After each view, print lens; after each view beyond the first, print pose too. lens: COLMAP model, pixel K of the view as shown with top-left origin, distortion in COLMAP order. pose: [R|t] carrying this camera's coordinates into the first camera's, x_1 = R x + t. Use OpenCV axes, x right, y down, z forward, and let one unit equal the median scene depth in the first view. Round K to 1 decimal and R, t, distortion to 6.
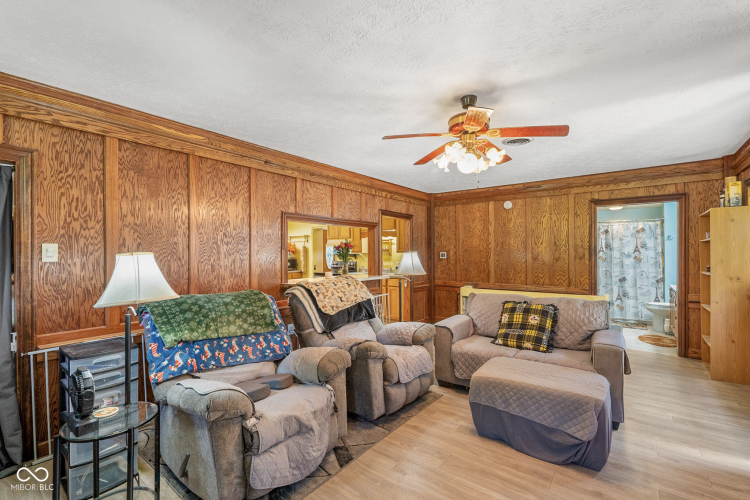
lens RADIAL K [[340.7, 0, 371.2], [0, 340.7, 251.7], [0, 0, 1]] dist [-0.002554, -0.000504]
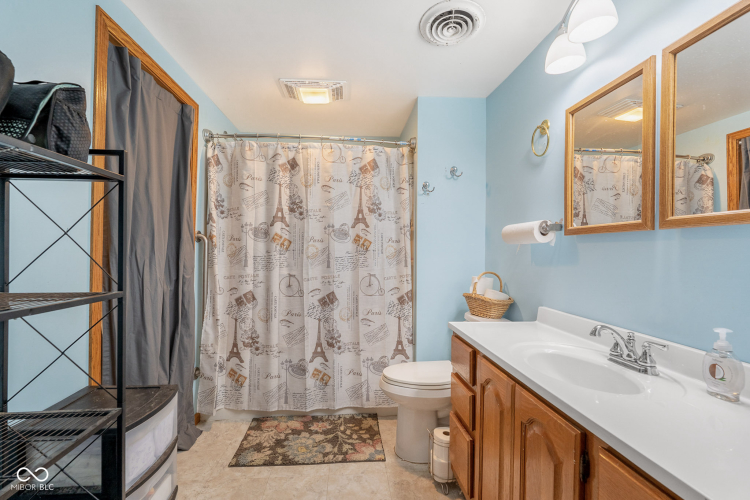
lens RADIAL K [[340.7, 0, 374.2], [0, 340.7, 250.2], [0, 0, 1]] dist [-0.002554, -0.000504]
pose [[0.734386, 0.010116, 0.678656, 0.538466], [-0.016997, 0.999849, 0.003489, 0.028095], [-0.678519, -0.014097, 0.734448, 0.714230]]
